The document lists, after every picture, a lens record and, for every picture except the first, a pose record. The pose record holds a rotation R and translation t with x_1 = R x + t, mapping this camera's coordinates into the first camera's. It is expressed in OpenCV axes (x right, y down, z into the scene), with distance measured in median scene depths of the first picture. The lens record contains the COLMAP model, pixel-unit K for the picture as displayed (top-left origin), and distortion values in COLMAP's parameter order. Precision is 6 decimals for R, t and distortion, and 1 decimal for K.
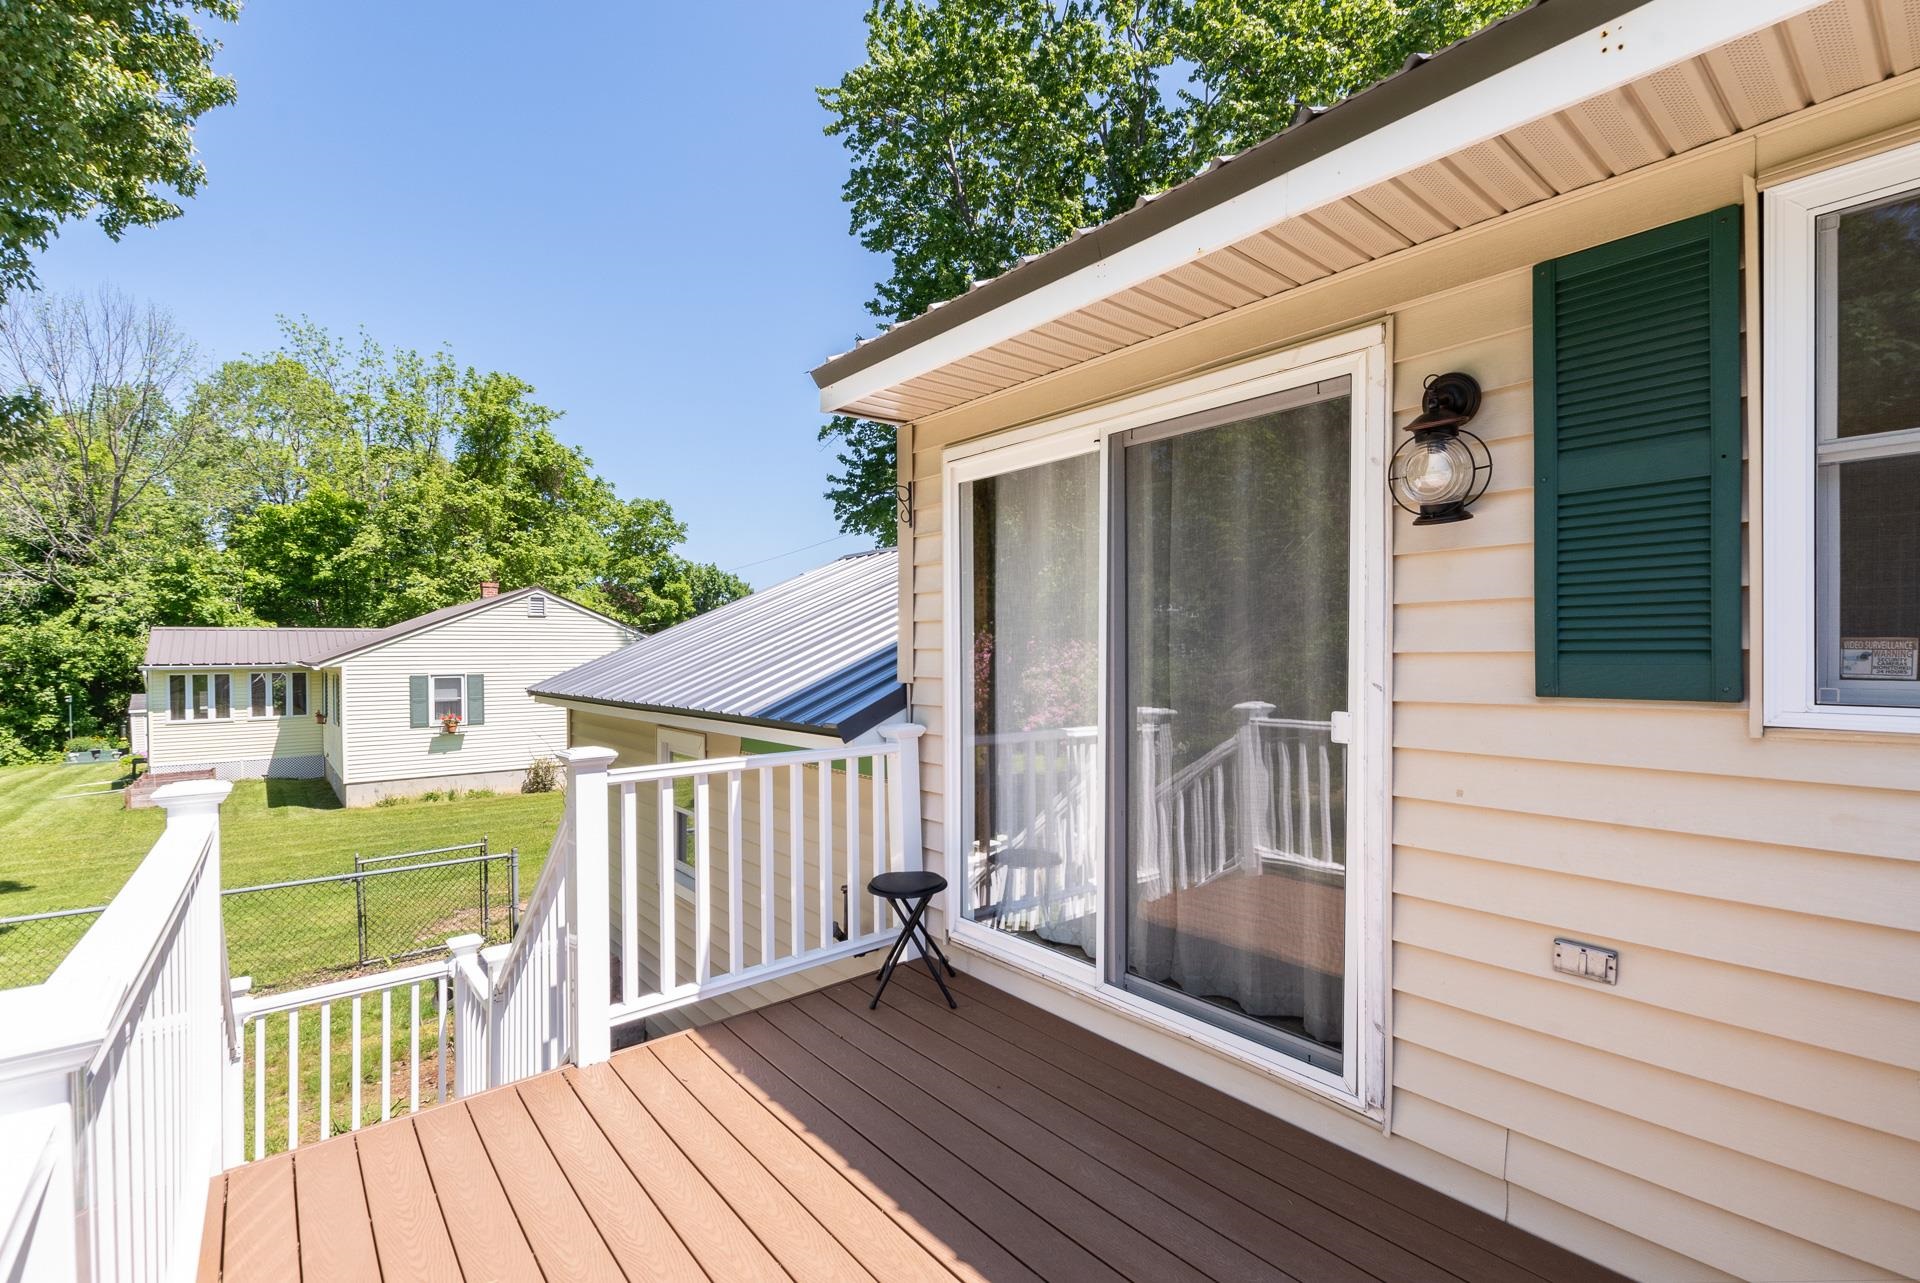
lens RADIAL K [[857.5, 0, 953.5], [0, 857.5, 652.4], [0, 0, 1]] dist [0.011320, 0.000183]
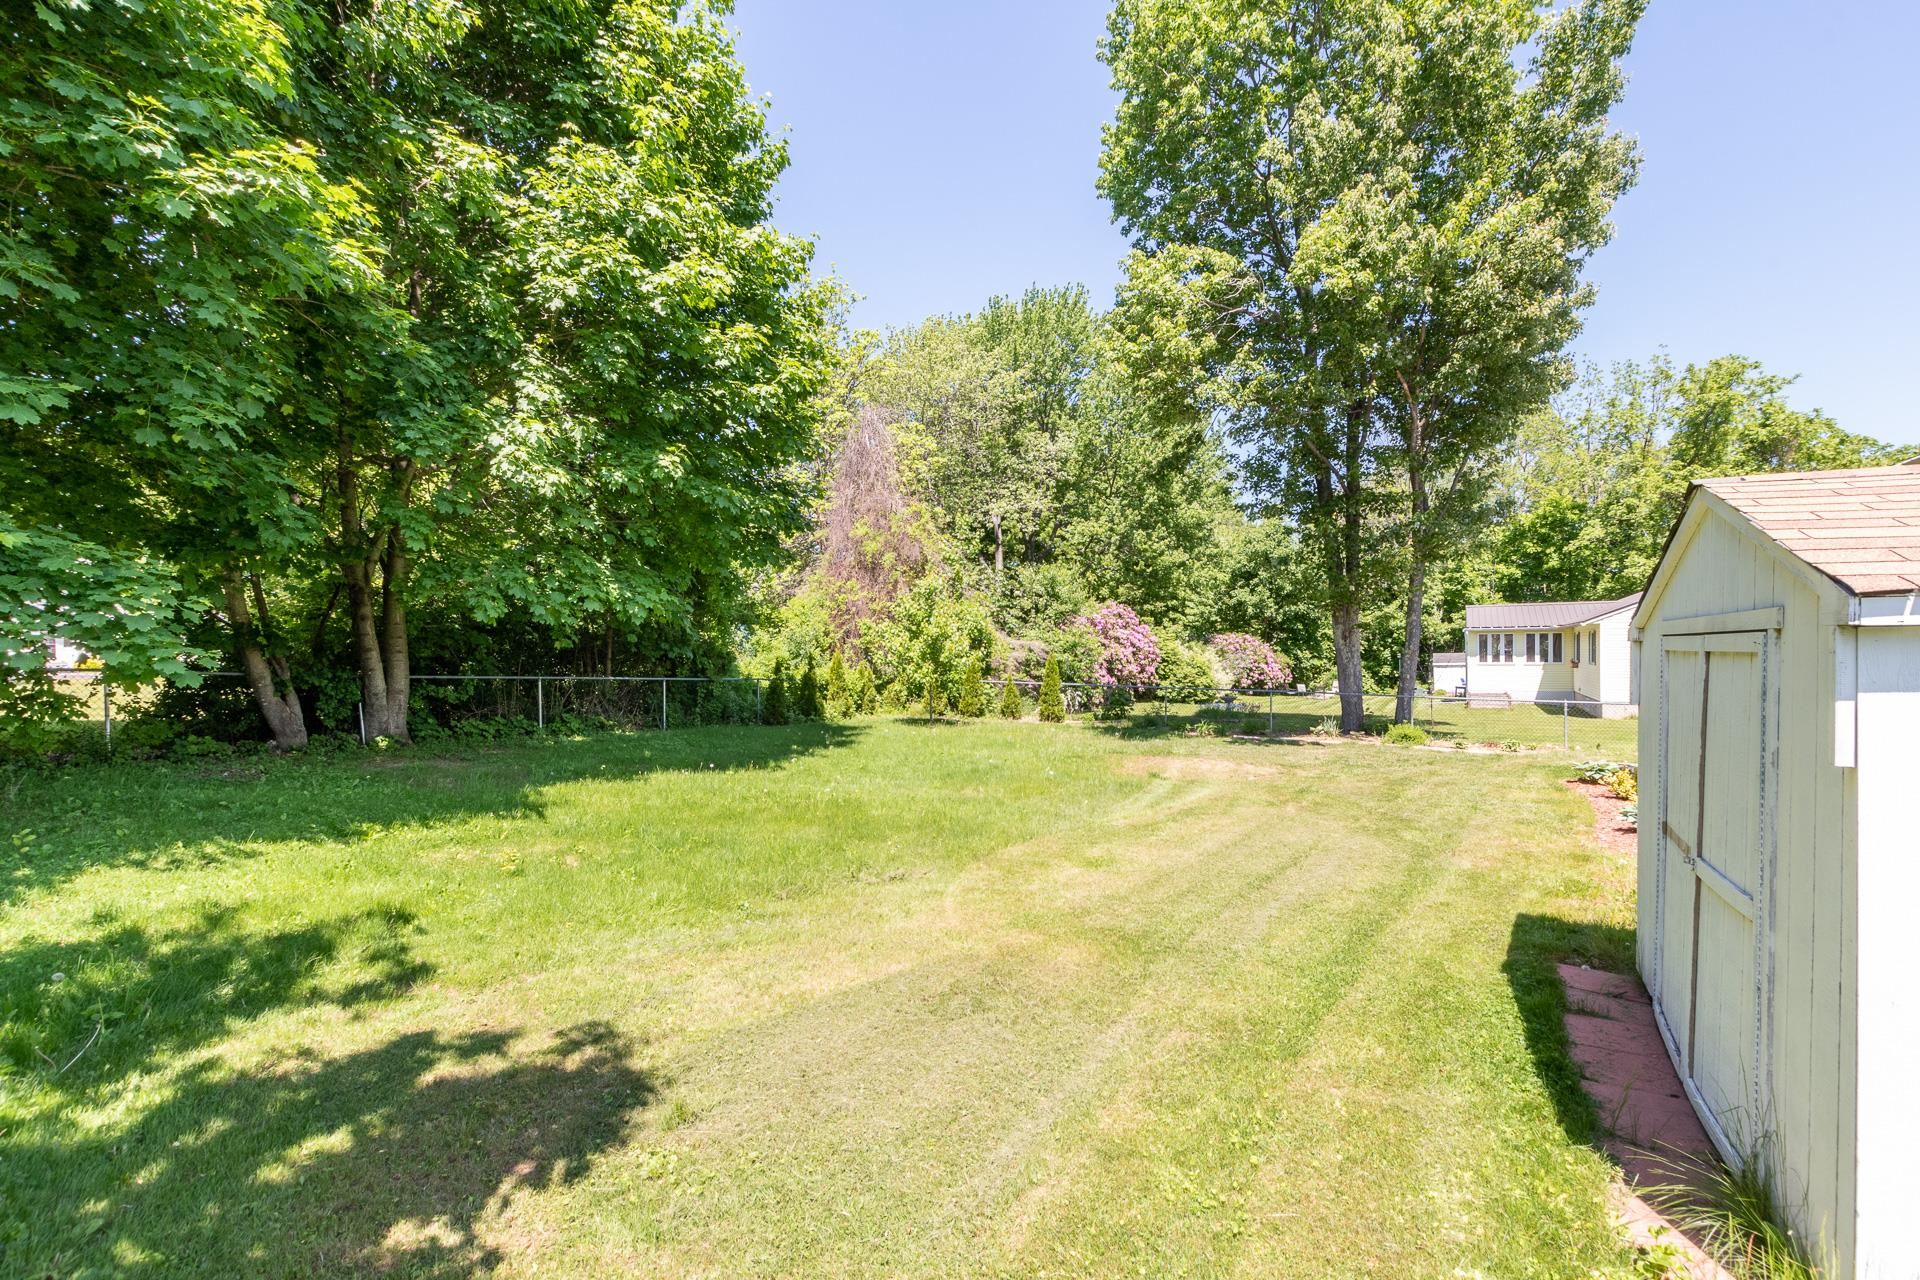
lens RADIAL K [[857.5, 0, 953.5], [0, 857.5, 650.9], [0, 0, 1]] dist [0.011320, 0.000183]
pose [[0.360863, 0.007911, -0.932585, 0.136335], [0.003671, 0.999944, 0.009903, 0.021771], [0.932612, -0.006997, 0.360814, -0.282675]]
